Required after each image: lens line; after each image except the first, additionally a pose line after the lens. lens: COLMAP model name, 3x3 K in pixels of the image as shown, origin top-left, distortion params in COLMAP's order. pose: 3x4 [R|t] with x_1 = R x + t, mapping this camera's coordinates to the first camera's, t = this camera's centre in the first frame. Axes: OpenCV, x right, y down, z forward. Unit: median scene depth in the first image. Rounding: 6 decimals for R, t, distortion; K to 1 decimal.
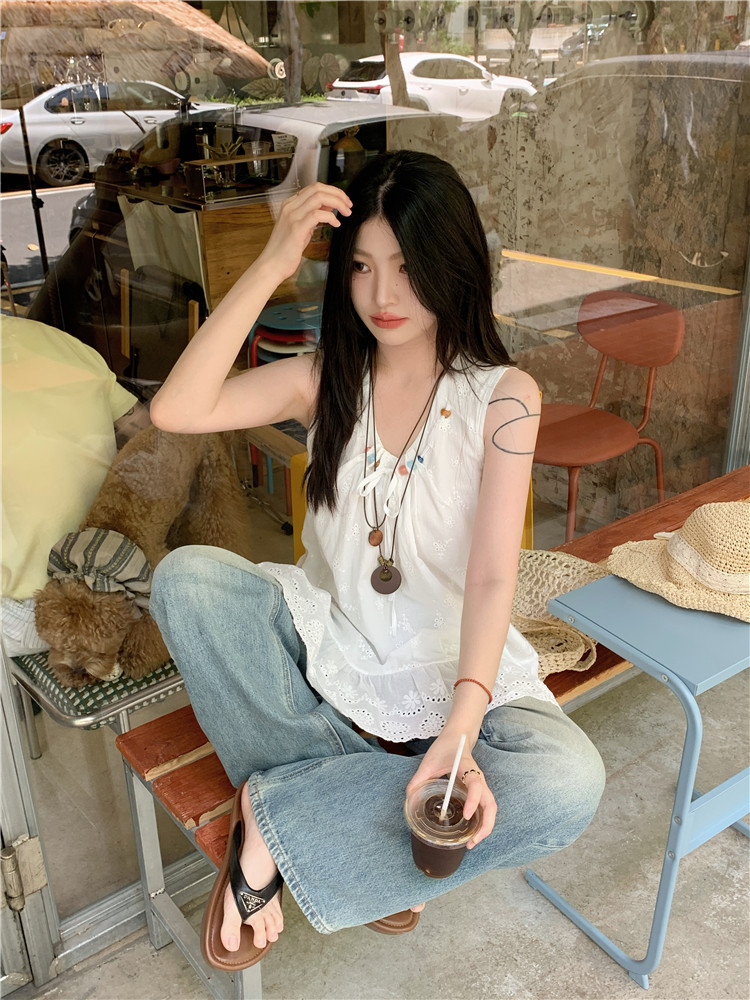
lens RADIAL K [[1010.9, 0, 375.0], [0, 1010.9, 500.0], [0, 0, 1]] dist [0.209173, -0.495719]
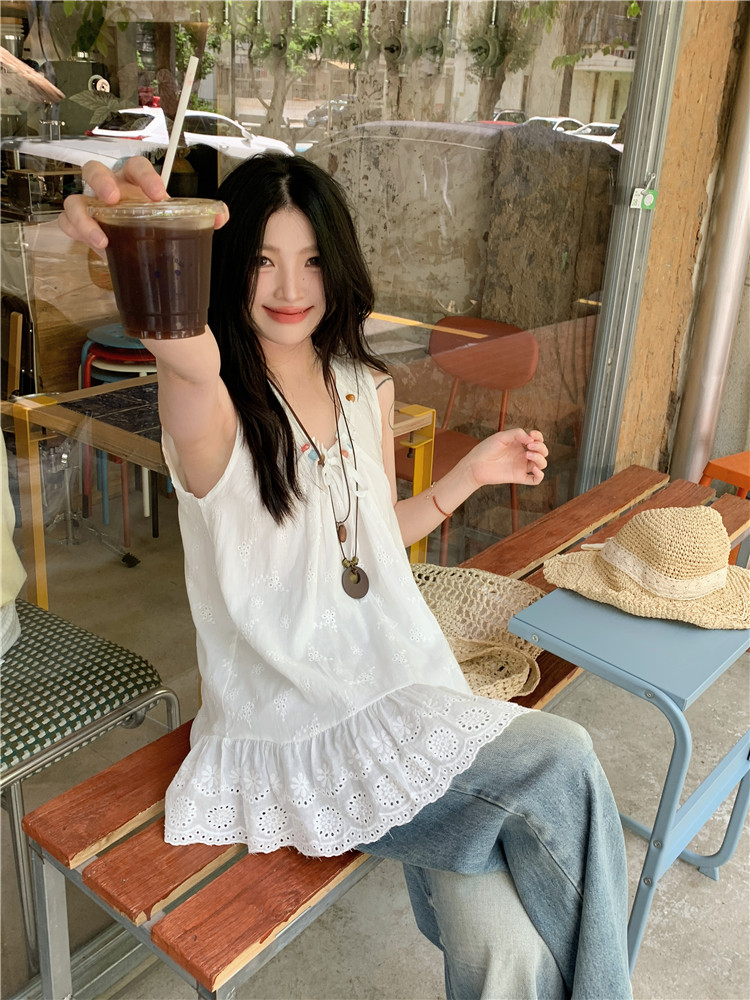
lens RADIAL K [[949.7, 0, 375.2], [0, 949.7, 483.6], [0, 0, 1]] dist [0.146270, -0.270469]
pose [[0.964594, -0.020725, 0.262922, -0.115559], [0.035791, 0.997972, -0.052641, 0.011655], [-0.261298, 0.060188, 0.963380, 0.116660]]
